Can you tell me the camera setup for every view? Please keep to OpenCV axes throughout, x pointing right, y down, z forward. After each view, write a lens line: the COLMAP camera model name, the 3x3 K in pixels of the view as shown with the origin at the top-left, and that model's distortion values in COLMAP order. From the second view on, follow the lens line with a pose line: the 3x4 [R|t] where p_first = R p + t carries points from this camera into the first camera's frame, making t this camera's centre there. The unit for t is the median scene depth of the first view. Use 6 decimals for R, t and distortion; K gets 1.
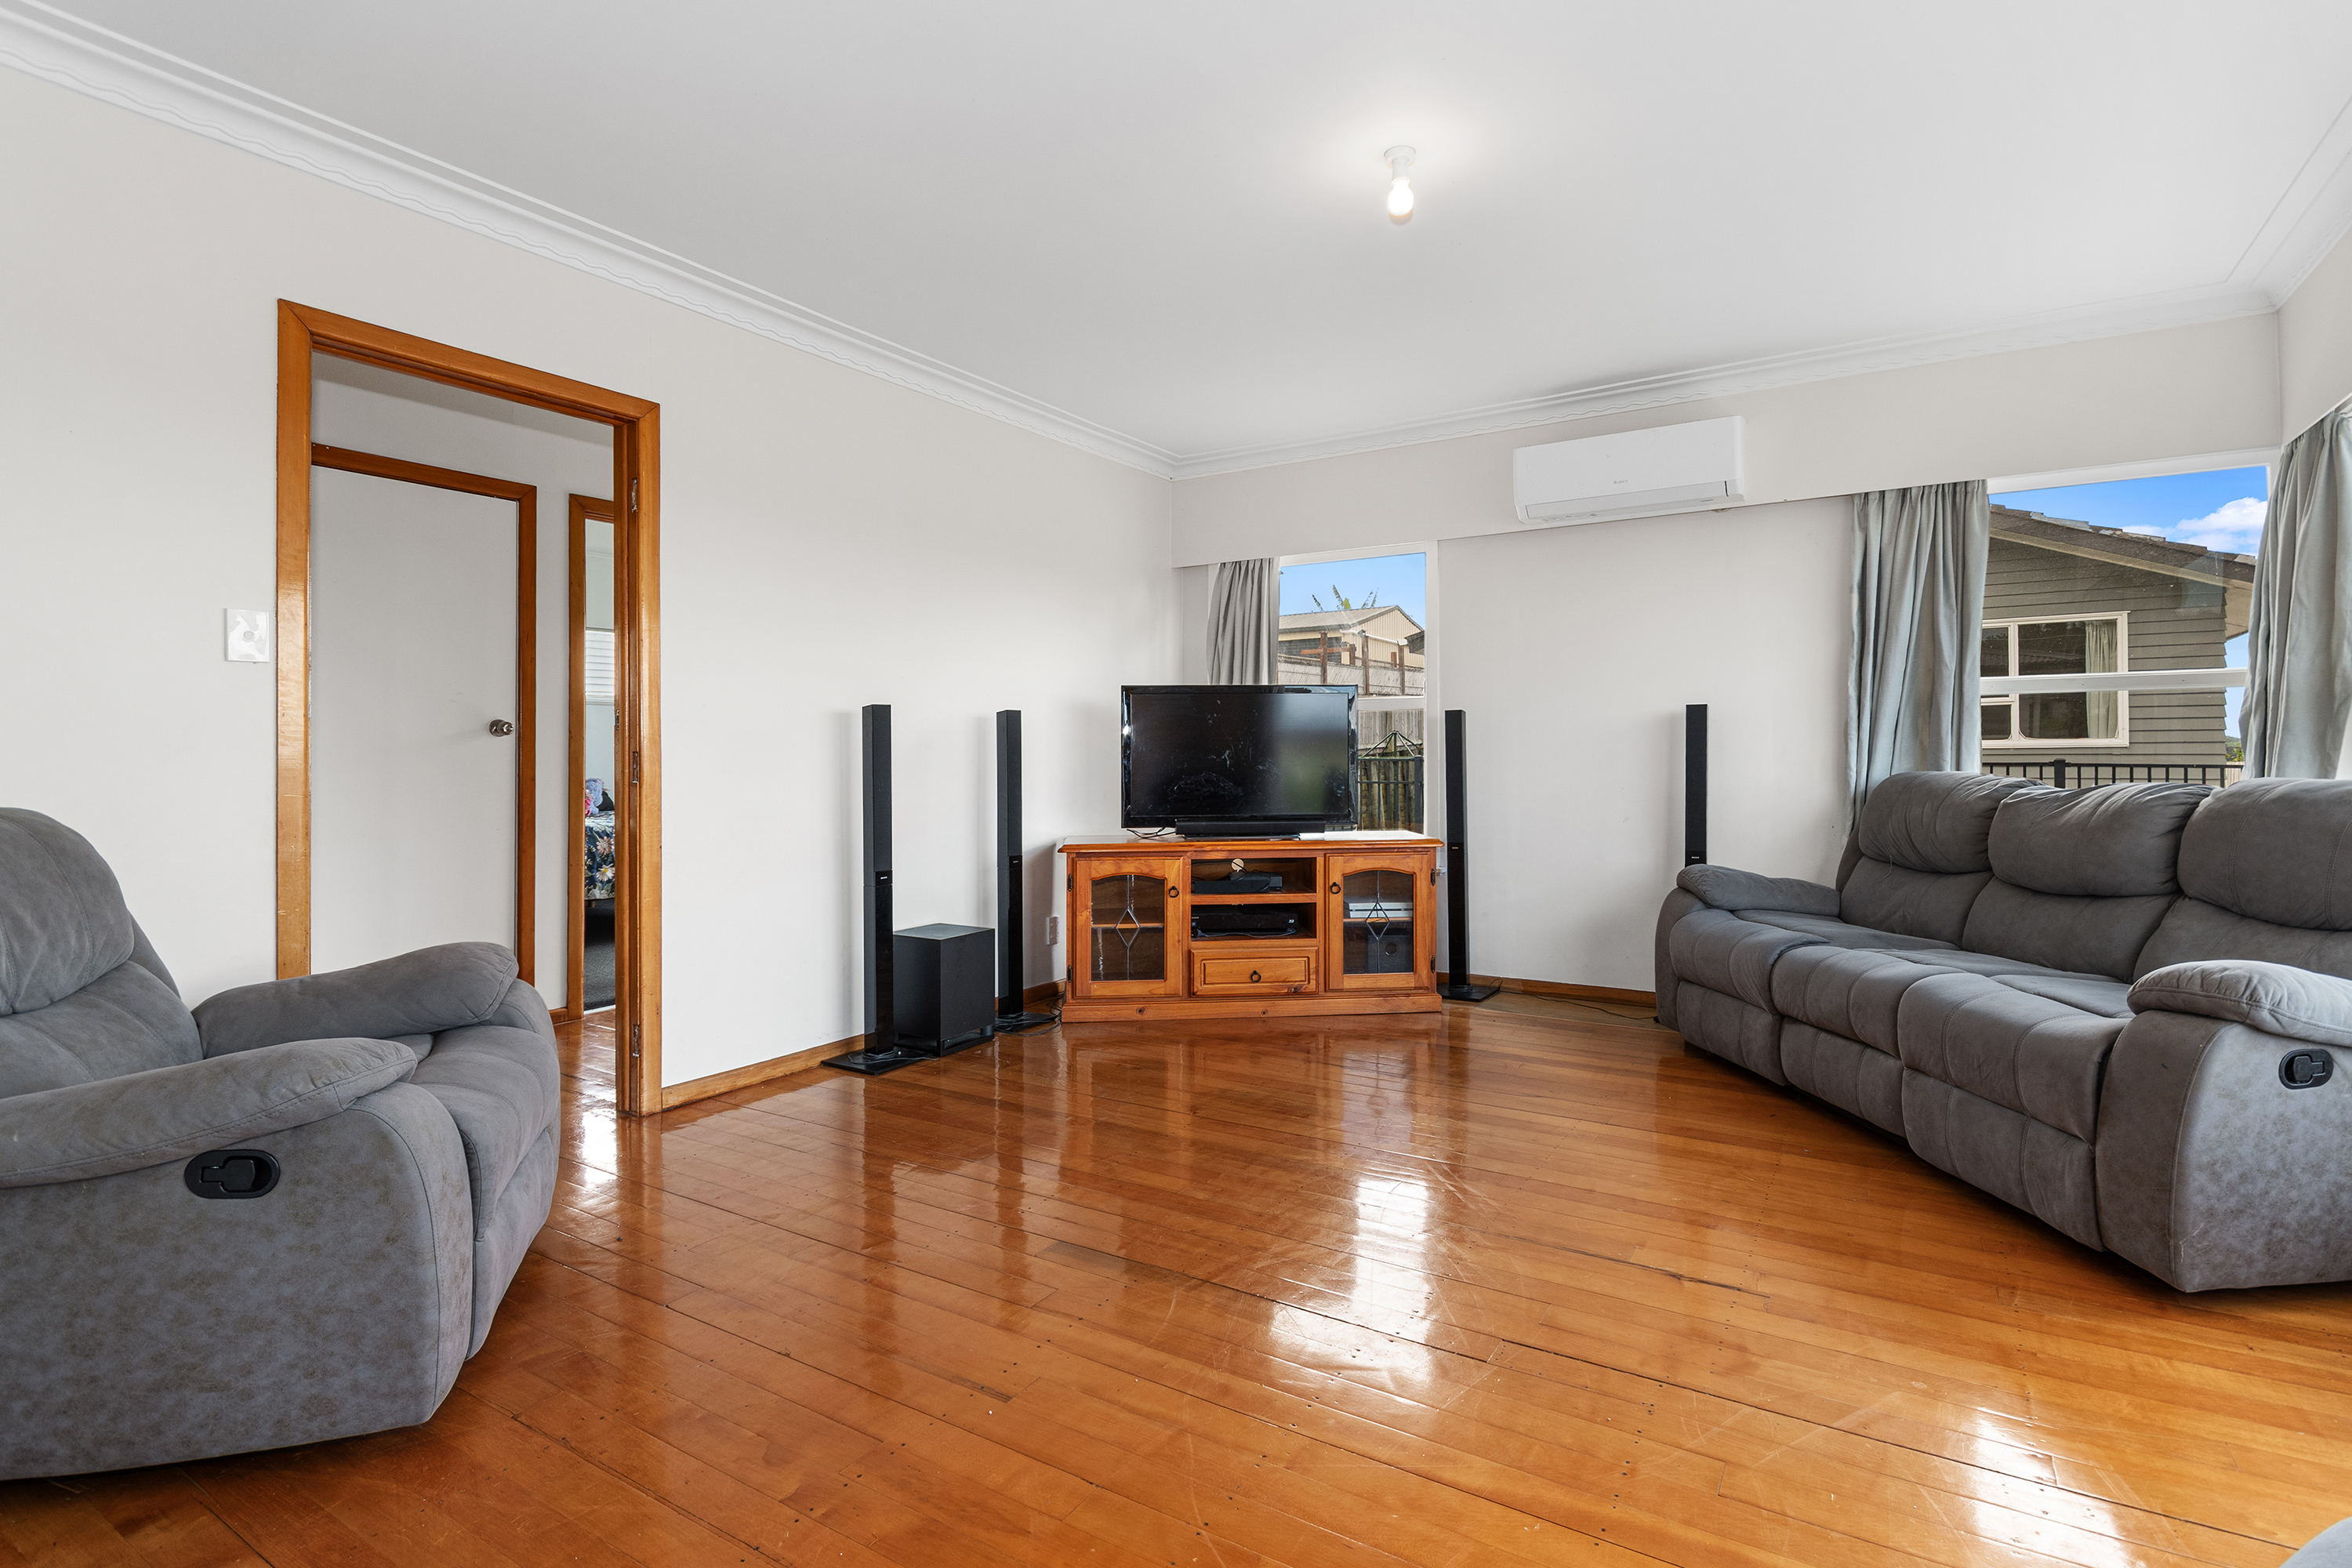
lens RADIAL K [[1104.3, 0, 1188.4], [0, 1104.3, 766.7], [0, 0, 1]] dist [-0.000316, -0.000005]
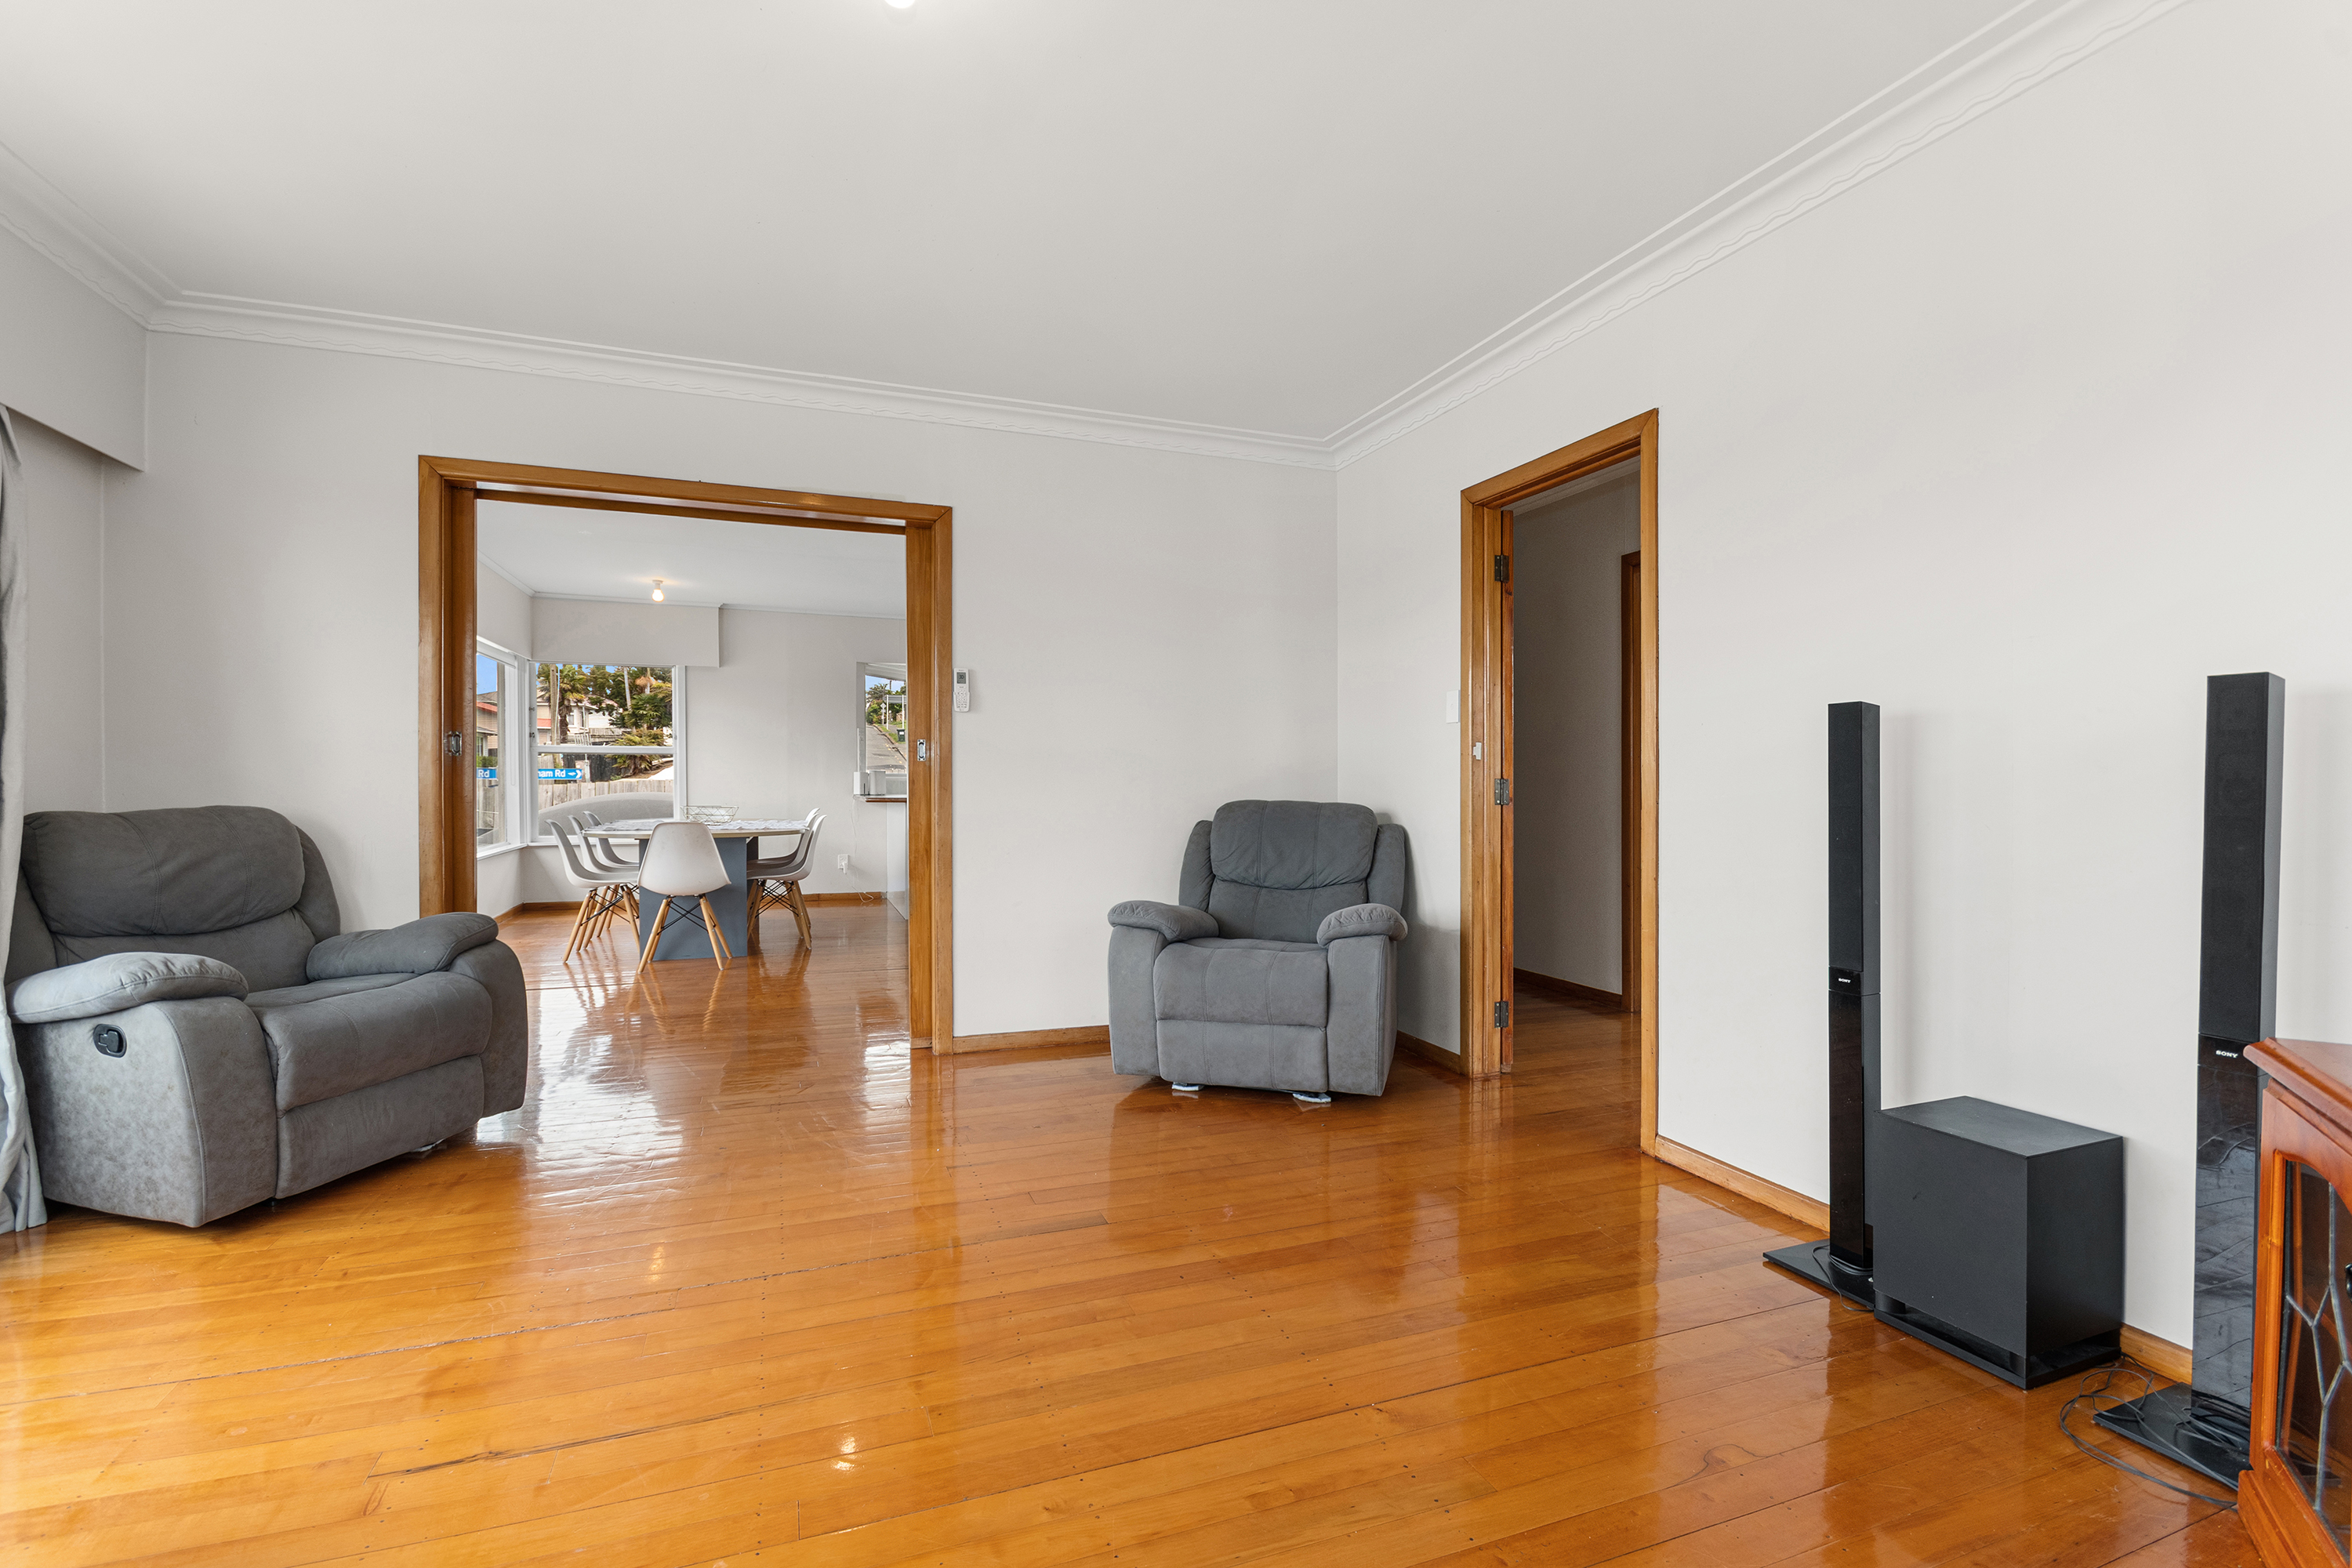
lens RADIAL K [[1104.3, 0, 1188.4], [0, 1104.3, 766.7], [0, 0, 1]] dist [-0.000316, -0.000005]
pose [[-0.599528, 0.003359, -0.800347, 0.482658], [-0.003818, 0.999968, 0.007058, -0.025772], [0.800345, 0.007287, -0.599495, 1.164159]]
